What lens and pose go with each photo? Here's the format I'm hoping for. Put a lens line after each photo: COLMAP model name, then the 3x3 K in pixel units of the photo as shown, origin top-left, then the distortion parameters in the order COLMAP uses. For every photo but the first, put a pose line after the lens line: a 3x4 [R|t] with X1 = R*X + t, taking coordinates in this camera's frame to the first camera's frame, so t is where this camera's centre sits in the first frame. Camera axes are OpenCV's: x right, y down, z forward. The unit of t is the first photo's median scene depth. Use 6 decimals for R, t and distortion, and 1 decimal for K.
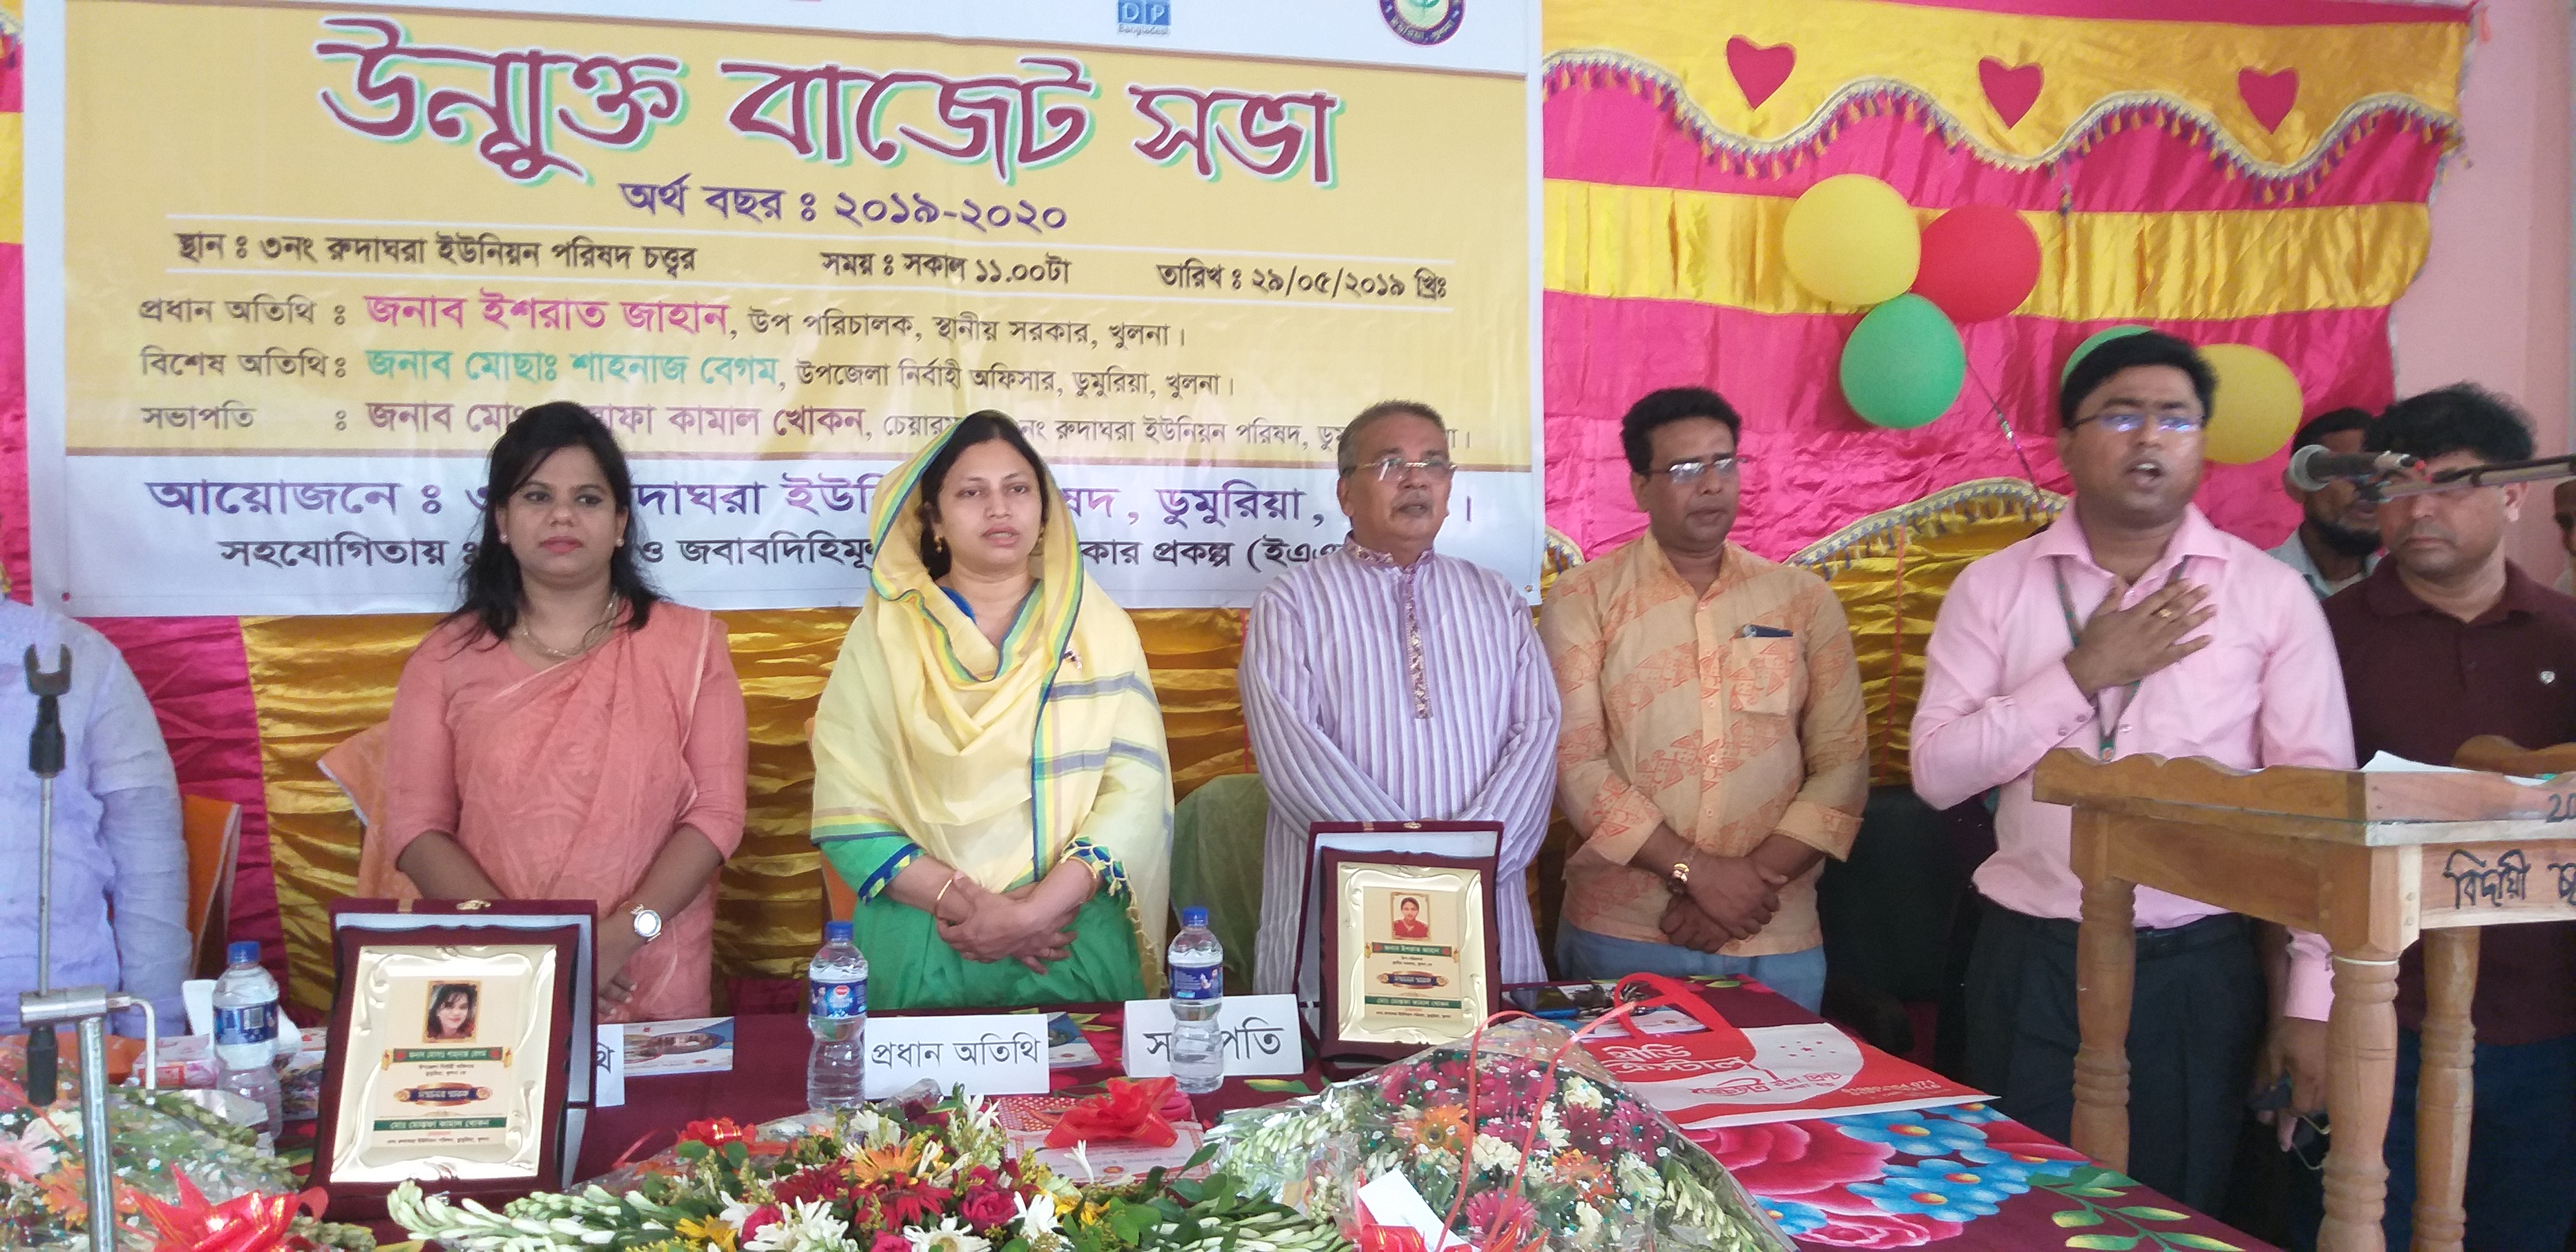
lens RADIAL K [[2090.2, 0, 1311.4], [0, 2090.2, 649.9], [0, 0, 1]] dist [-0.007184, -0.080305]
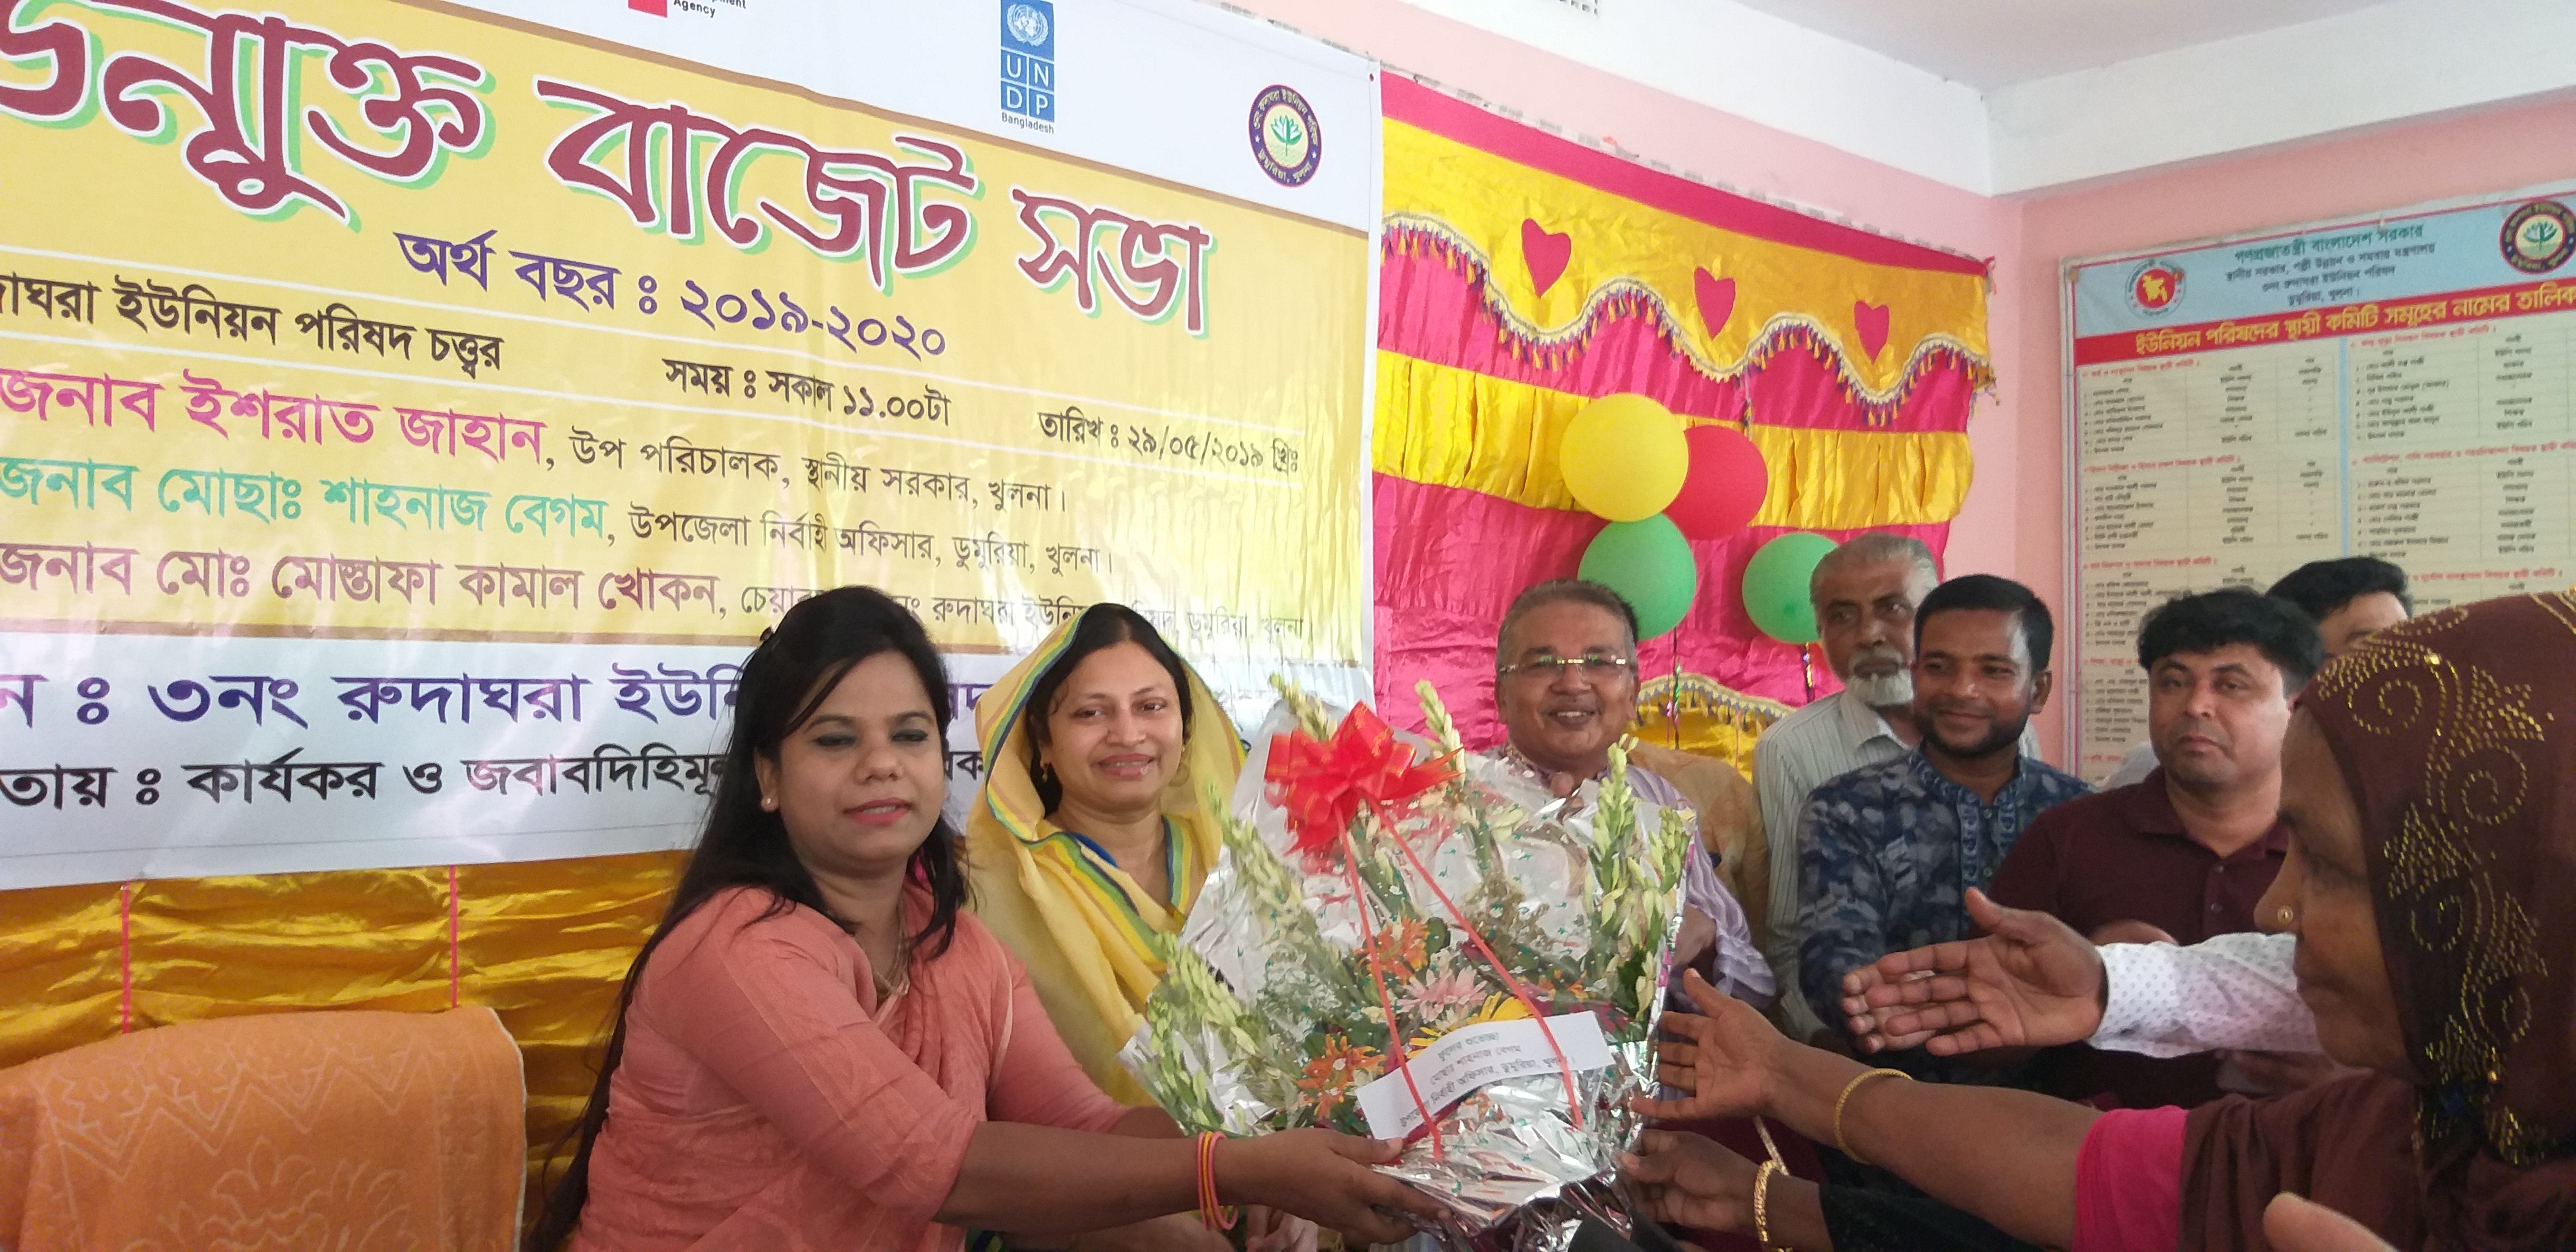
lens RADIAL K [[2090.2, 0, 1369.6], [0, 2090.2, 631.2], [0, 0, 1]] dist [-0.007184, -0.080305]
pose [[0.834623, 0.022557, 0.550359, -0.431361], [0.017284, 0.997597, -0.067098, -0.044135], [-0.550550, 0.065514, 0.832227, 0.273424]]
